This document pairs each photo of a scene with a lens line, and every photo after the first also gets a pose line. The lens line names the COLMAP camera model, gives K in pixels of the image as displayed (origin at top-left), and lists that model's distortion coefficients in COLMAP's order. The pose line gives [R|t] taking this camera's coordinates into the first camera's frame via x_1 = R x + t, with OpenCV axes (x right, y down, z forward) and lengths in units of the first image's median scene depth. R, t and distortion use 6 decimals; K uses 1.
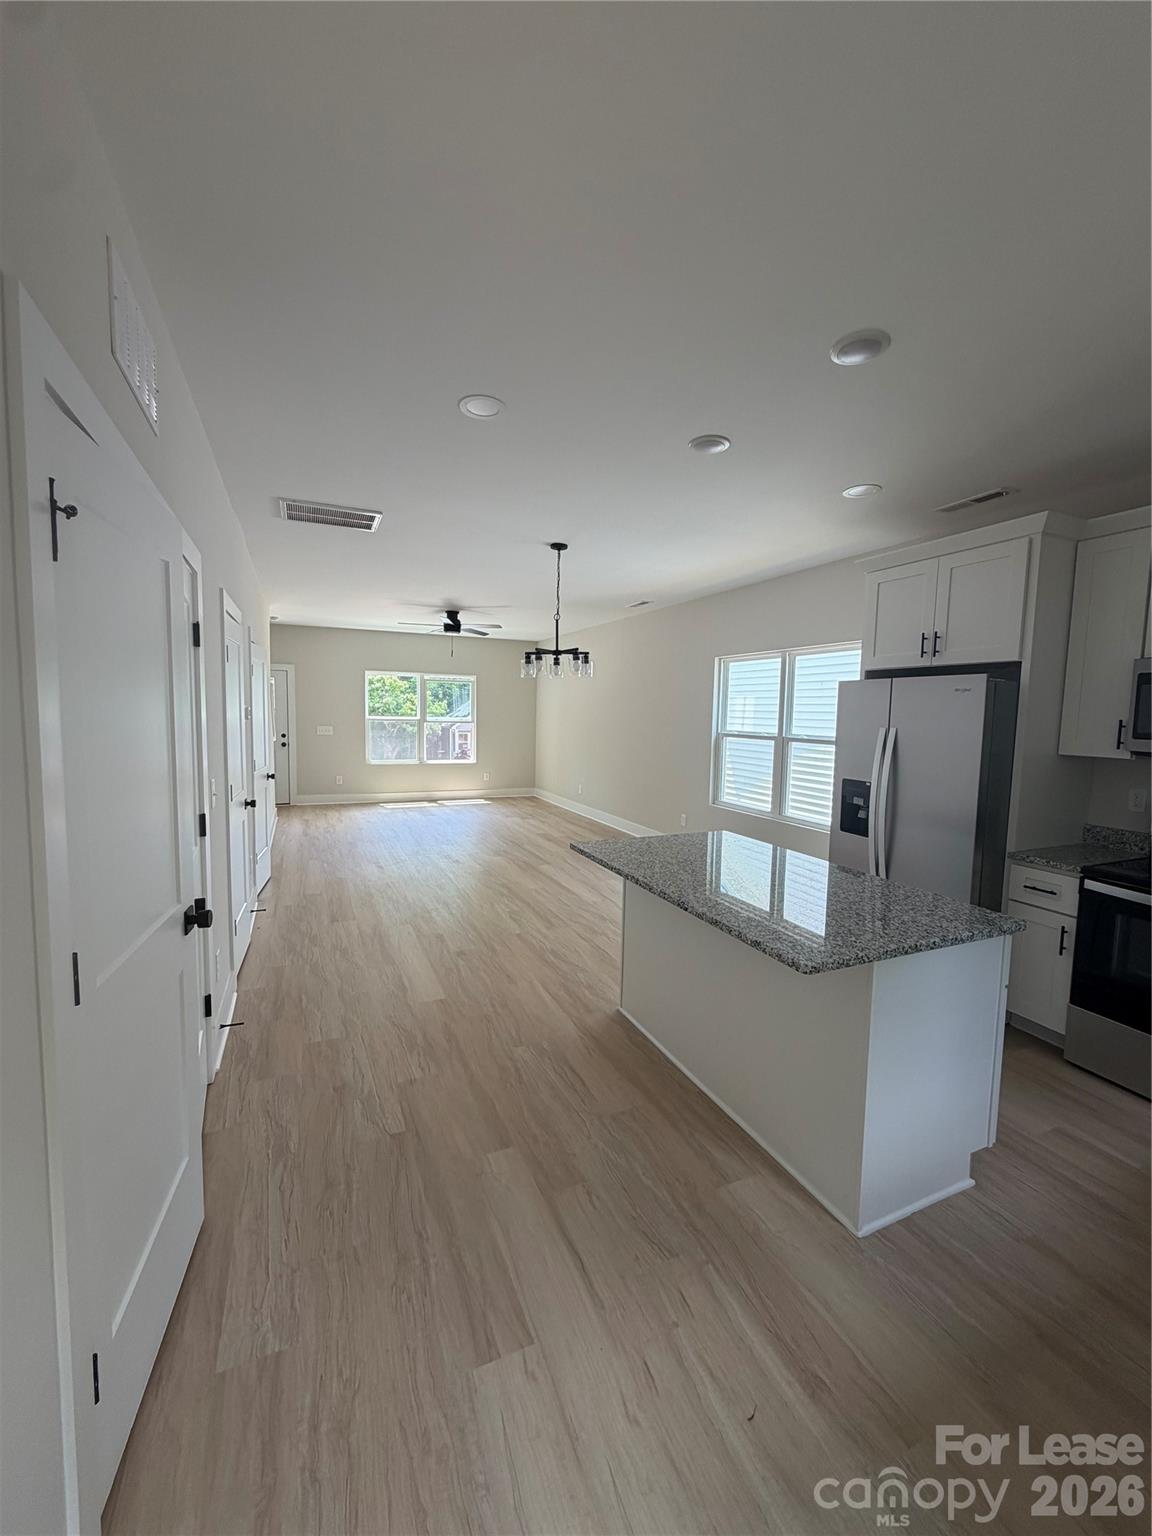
lens RADIAL K [[612.3, 0, 575.6], [0, 612.3, 759.6], [0, 0, 1]] dist [0.000967, -0.000203]
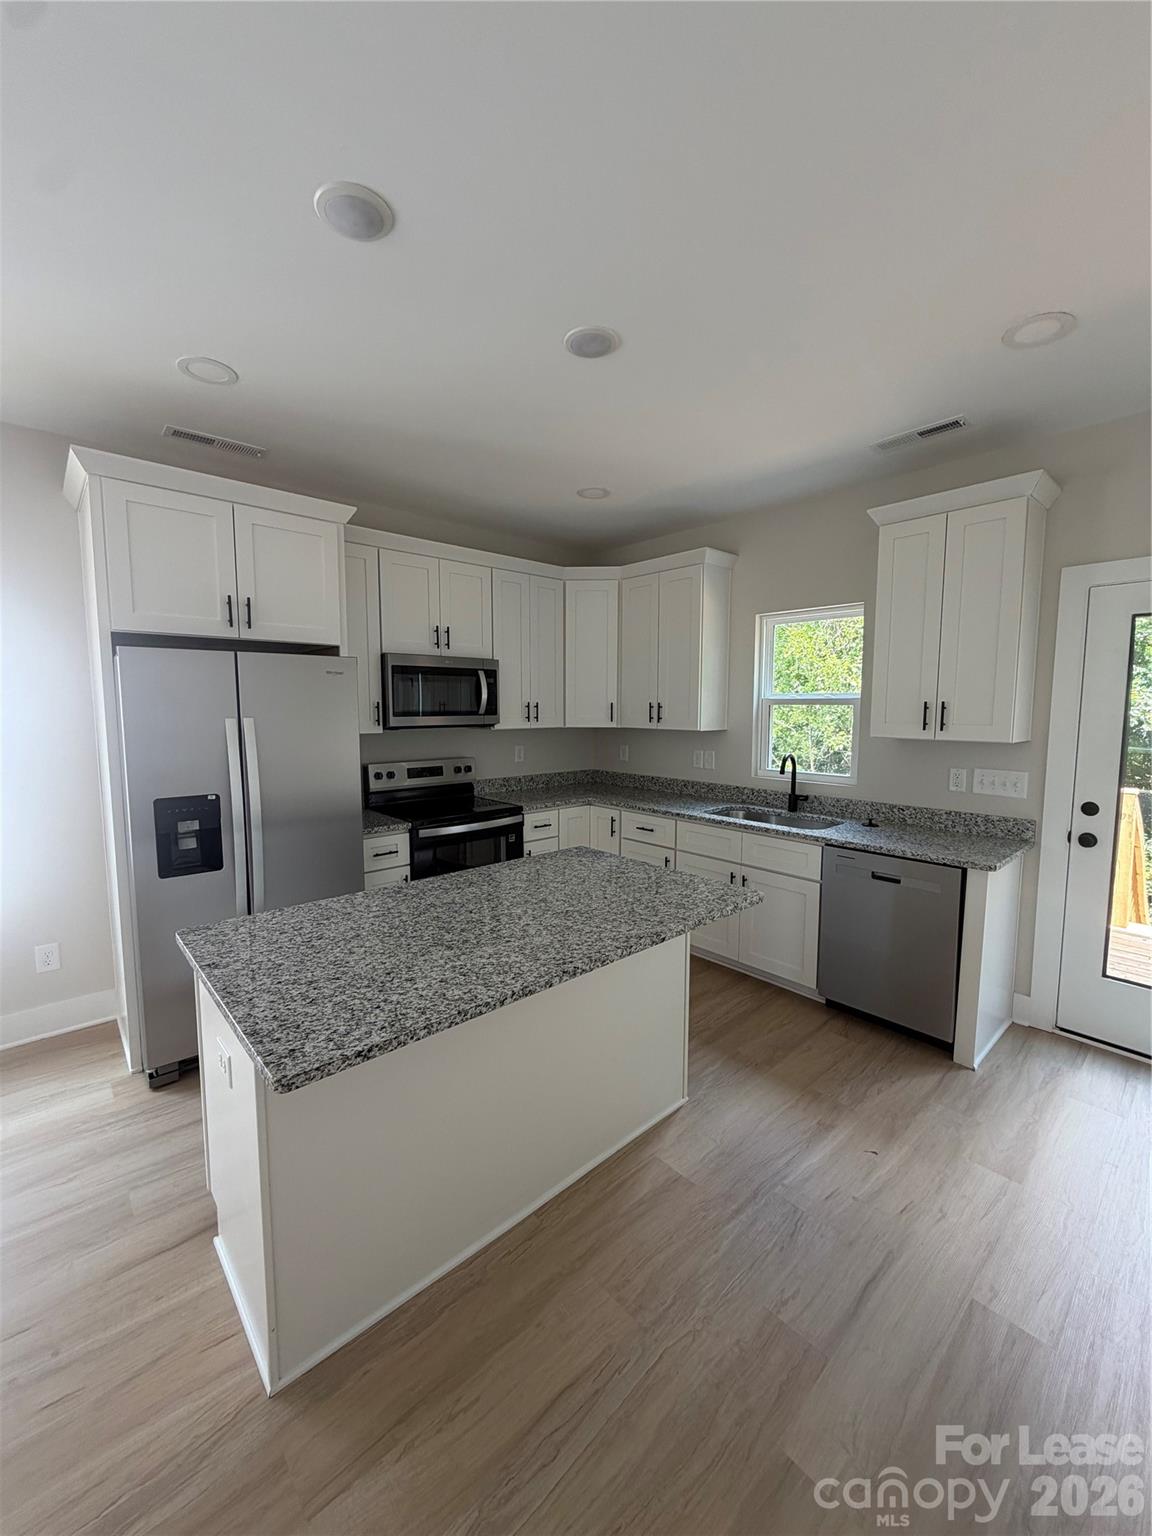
lens RADIAL K [[612.3, 0, 575.6], [0, 612.3, 759.6], [0, 0, 1]] dist [0.000967, -0.000203]
pose [[-0.316184, -0.105611, 0.942801, -0.759789], [0.066299, 0.988895, 0.133009, -0.162670], [-0.946378, 0.104562, -0.305671, 1.889740]]
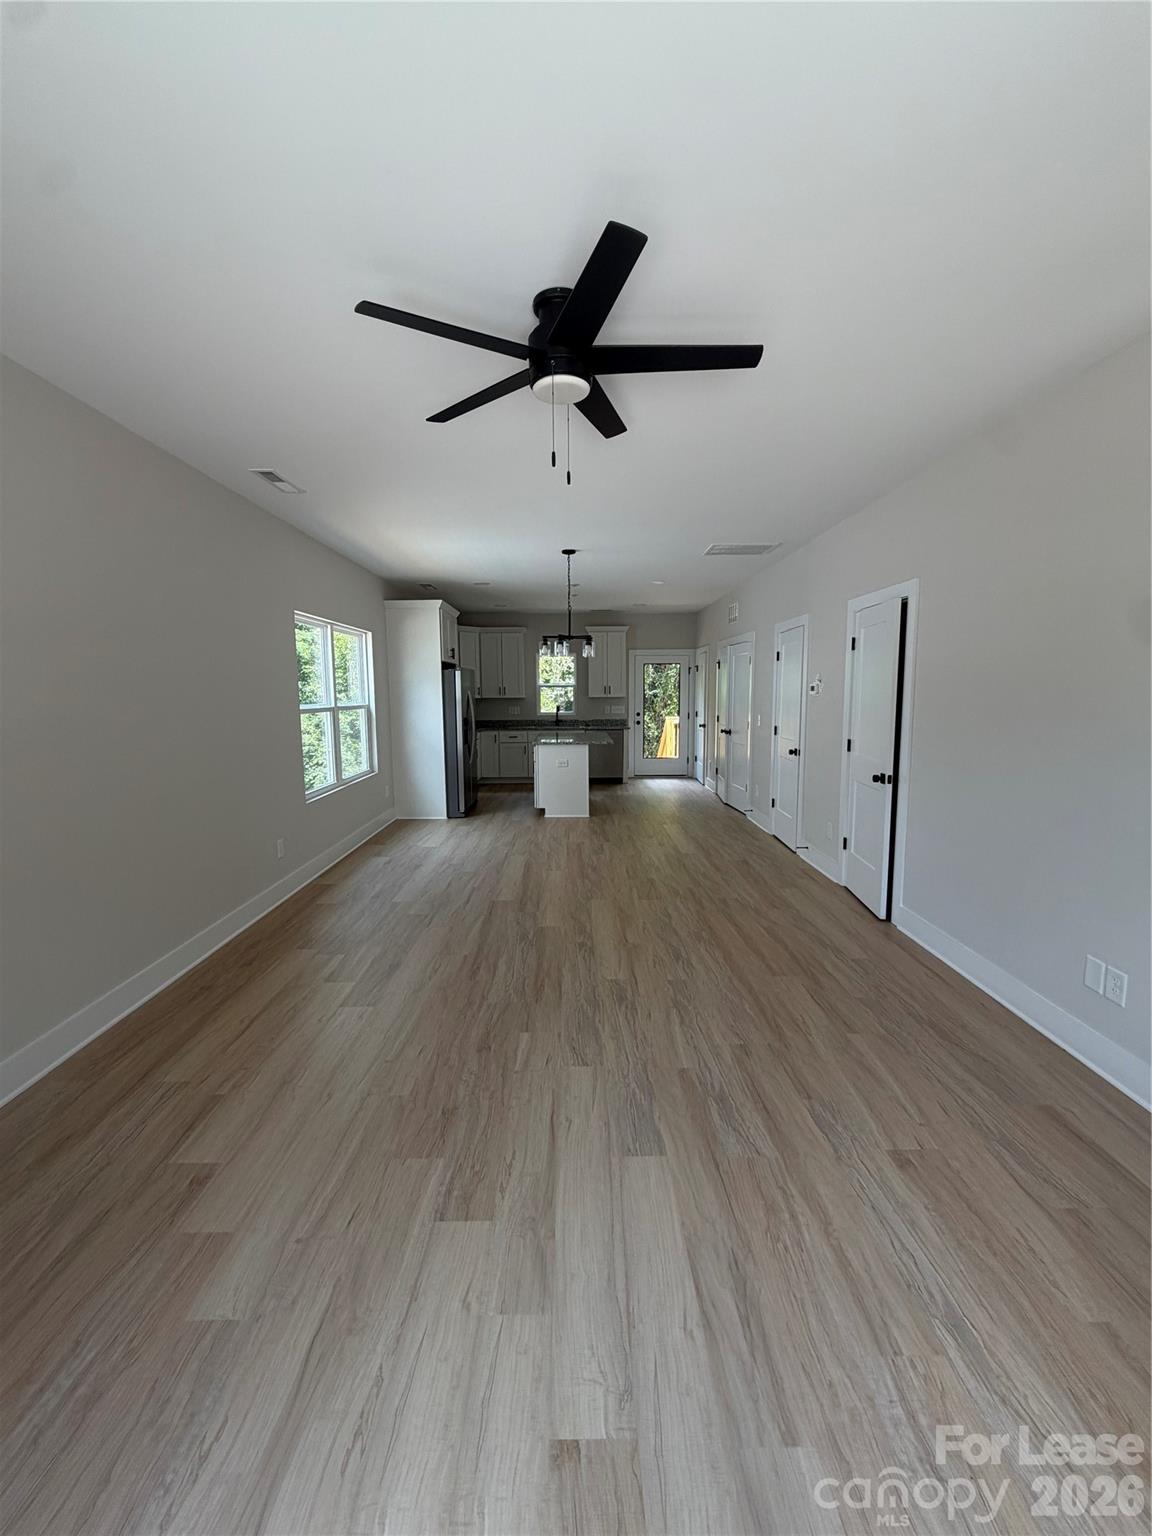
lens RADIAL K [[612.3, 0, 575.6], [0, 612.3, 759.6], [0, 0, 1]] dist [0.000967, -0.000203]
pose [[-0.916916, -0.058722, 0.394737, -1.625461], [0.019862, 0.981175, 0.192098, -0.504716], [-0.398586, 0.183978, -0.898488, 6.383395]]
